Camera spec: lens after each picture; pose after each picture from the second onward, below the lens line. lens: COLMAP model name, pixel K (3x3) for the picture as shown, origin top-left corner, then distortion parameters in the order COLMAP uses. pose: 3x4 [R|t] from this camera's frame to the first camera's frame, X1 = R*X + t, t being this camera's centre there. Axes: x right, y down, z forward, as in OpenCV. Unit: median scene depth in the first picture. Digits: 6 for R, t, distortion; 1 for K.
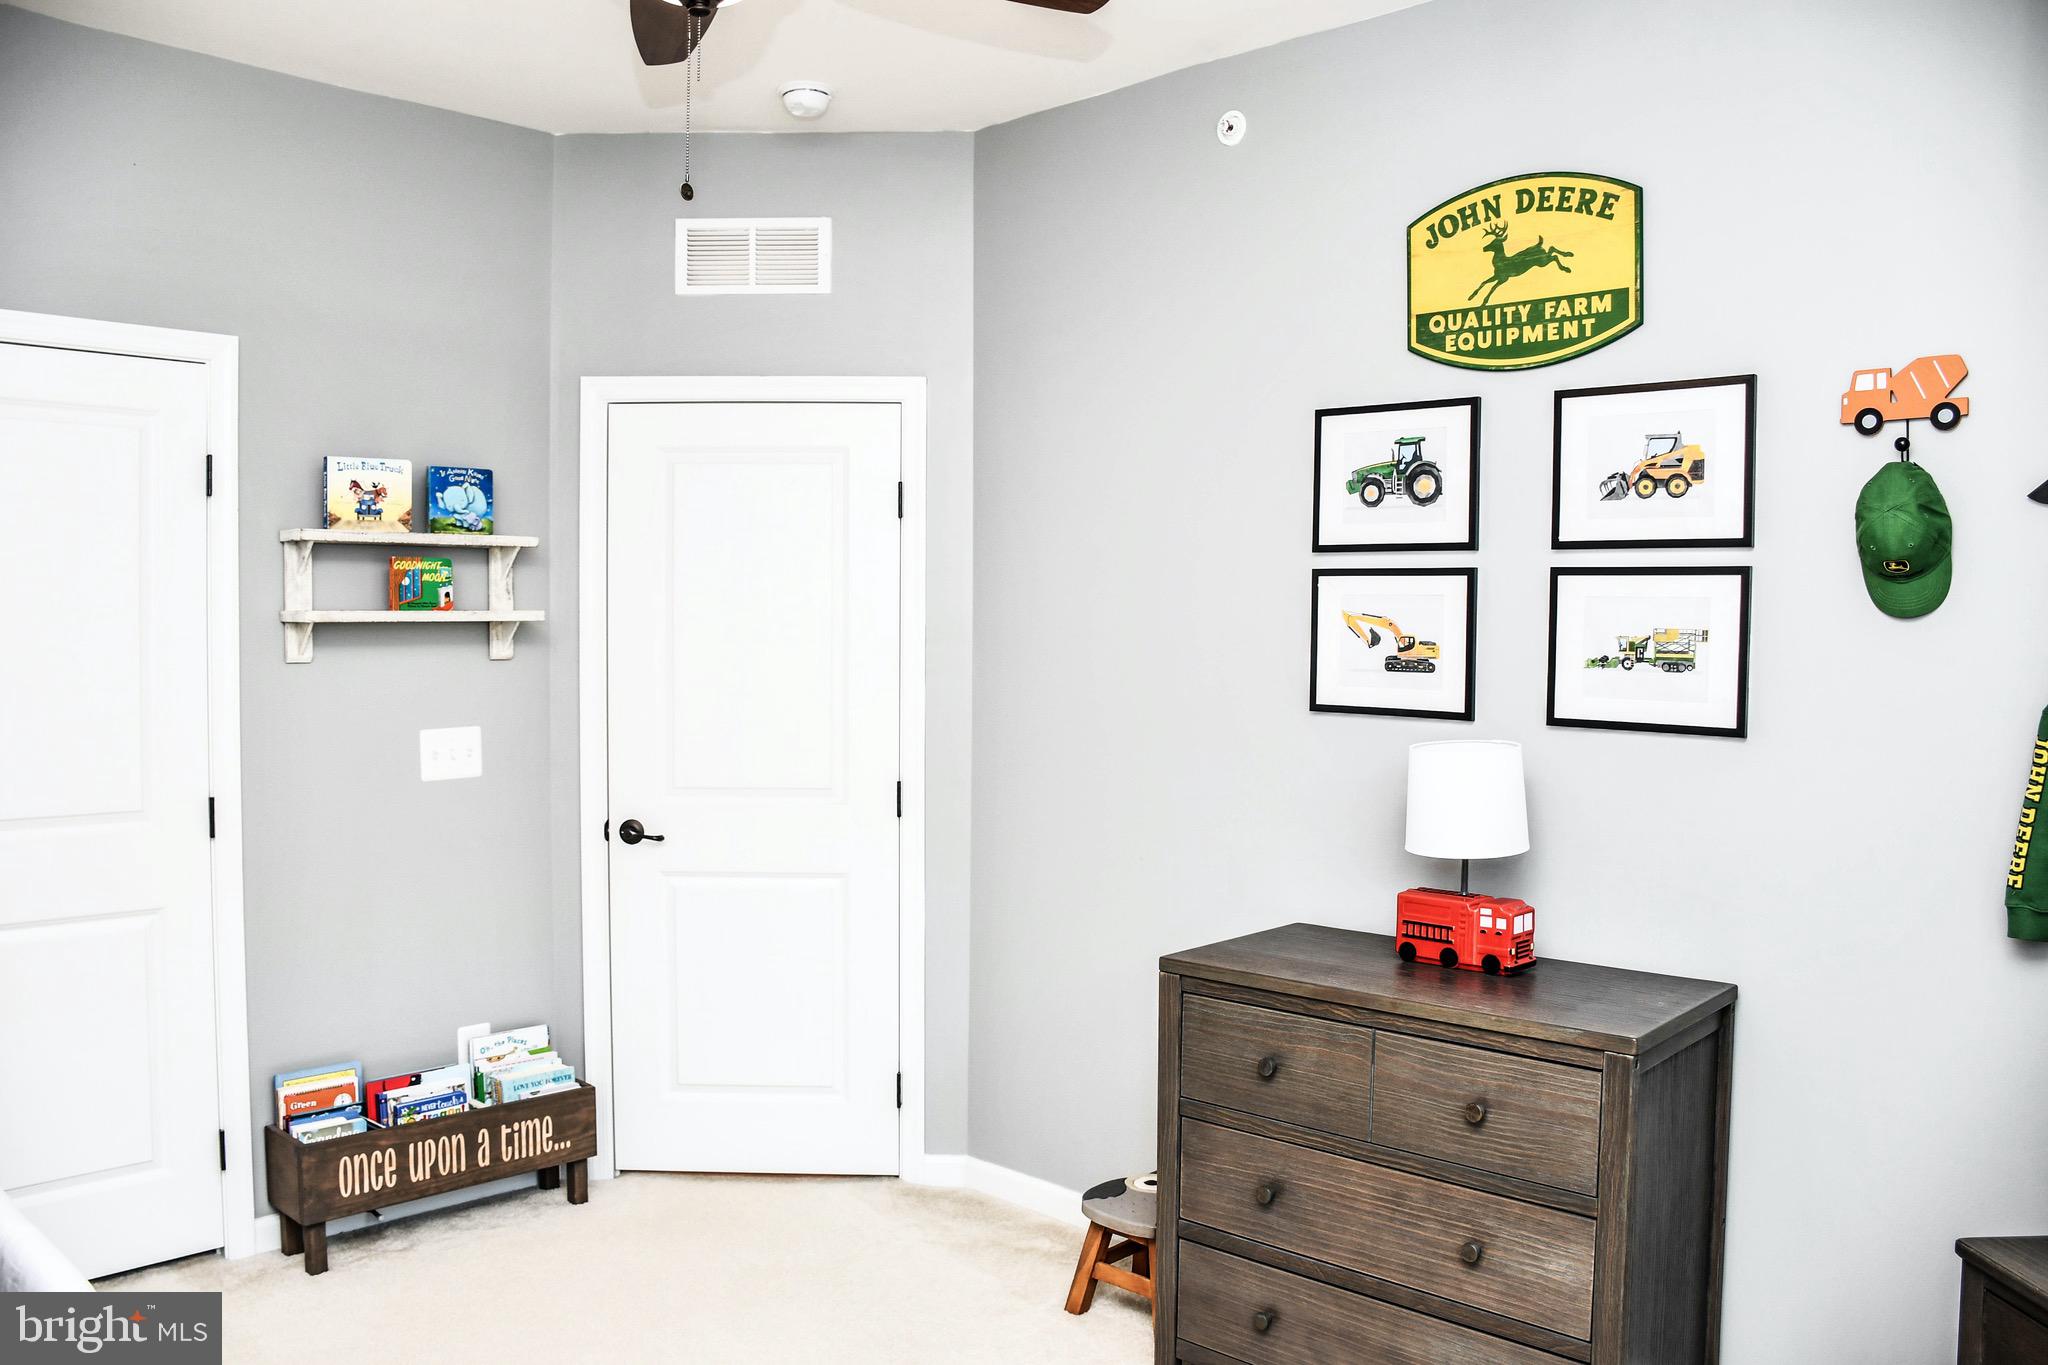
lens RADIAL K [[1589.0, 0, 1007.4], [0, 1589.0, 686.6], [0, 0, 1]] dist [-0.156667, 0.101103]
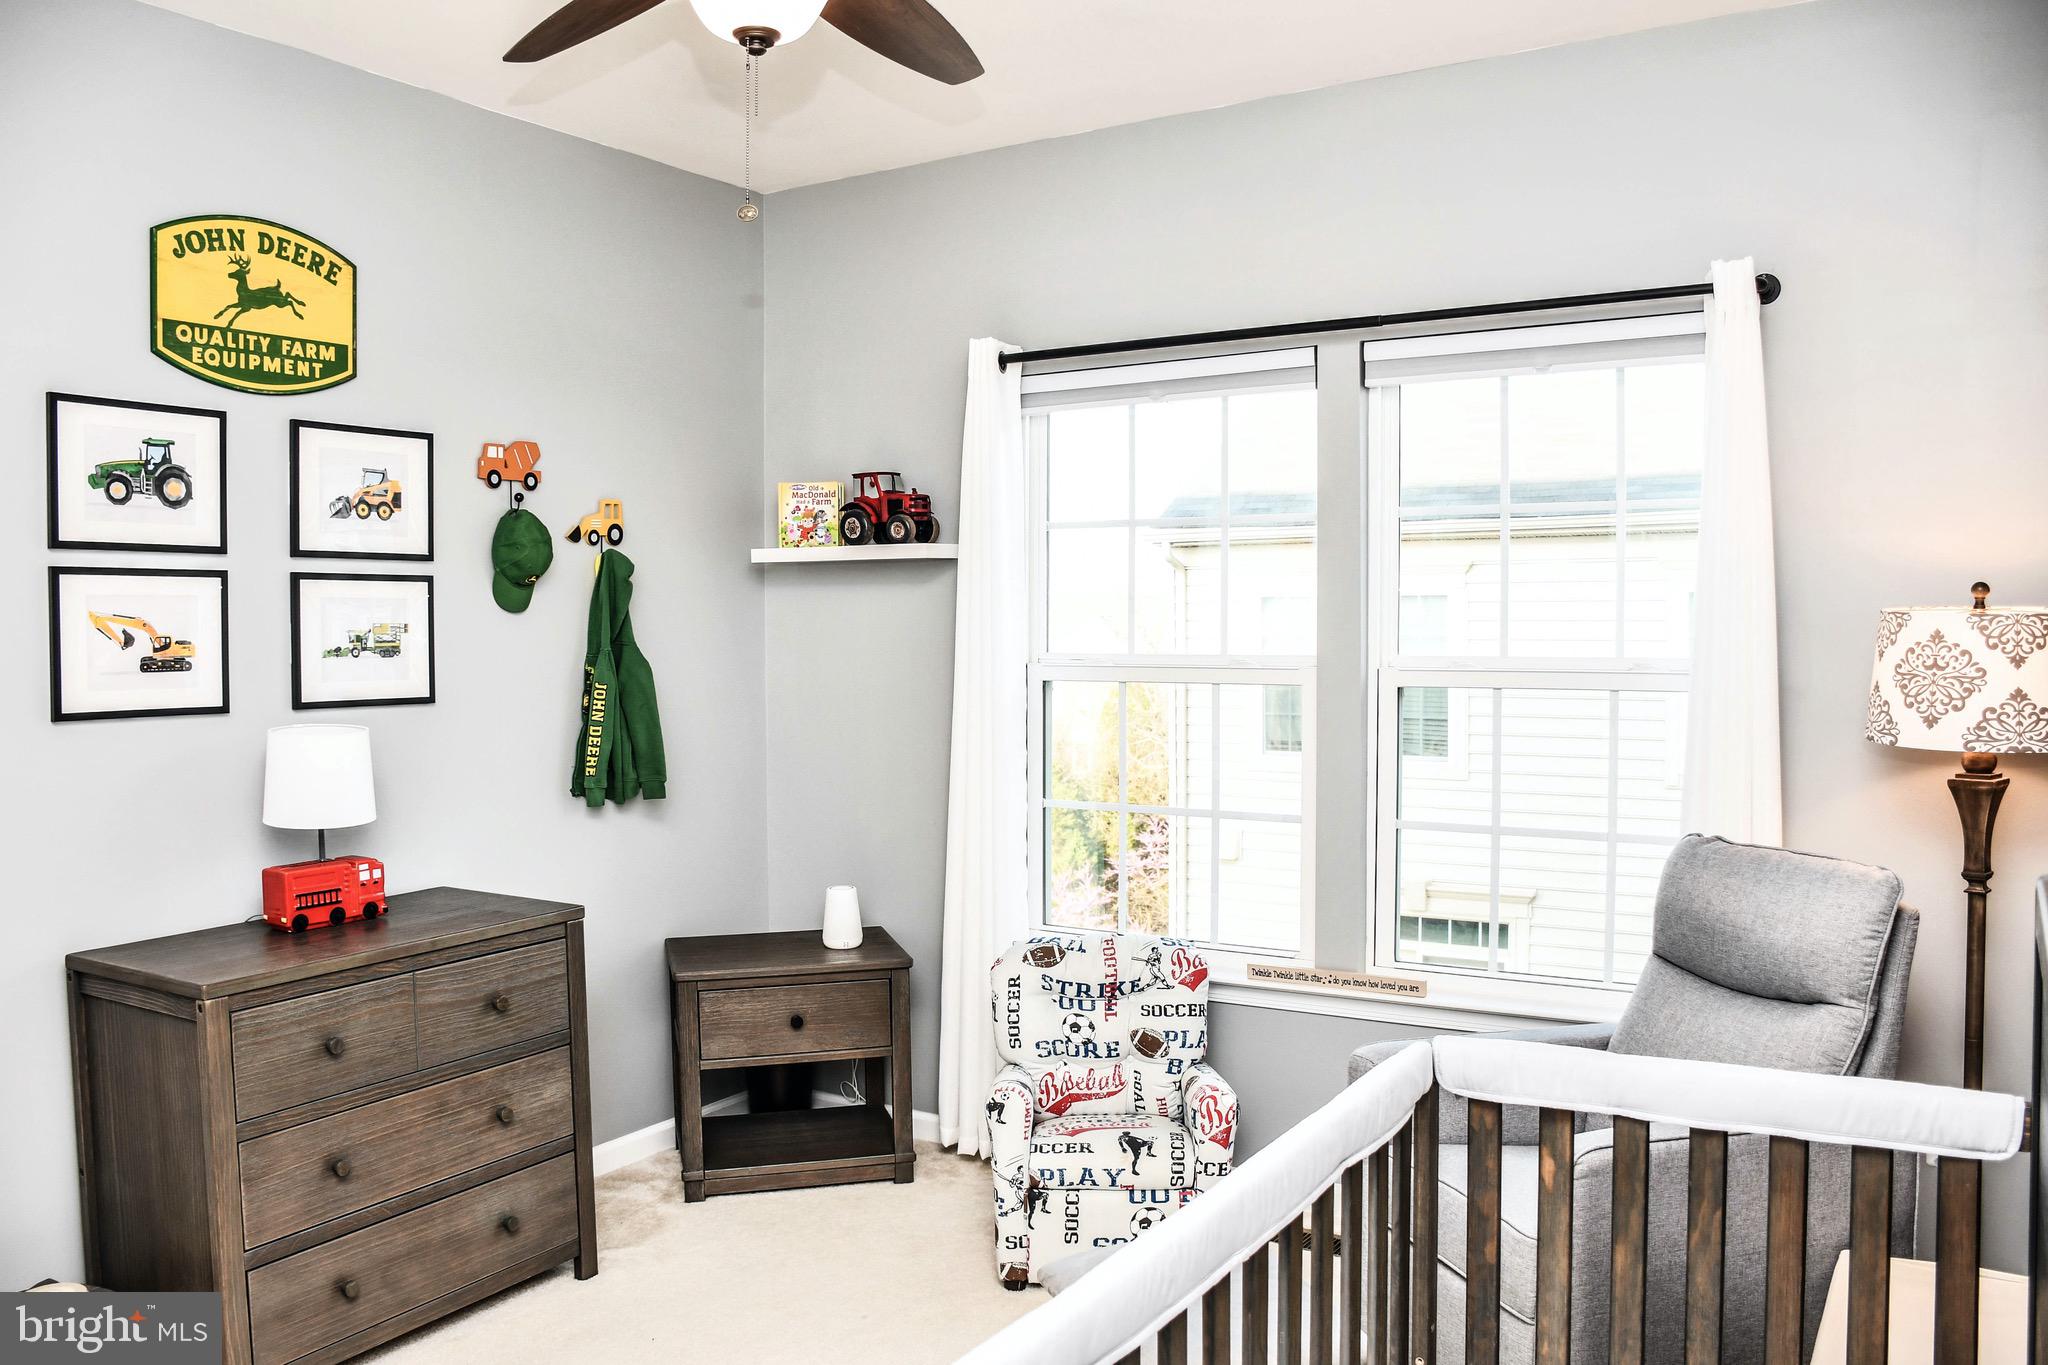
lens RADIAL K [[1589.0, 0, 1007.4], [0, 1589.0, 686.6], [0, 0, 1]] dist [-0.156667, 0.101103]
pose [[-0.201885, -0.049259, 0.978170, -0.858103], [0.044618, 0.997235, 0.059428, -0.035681], [-0.978392, 0.055642, -0.199129, 0.701007]]
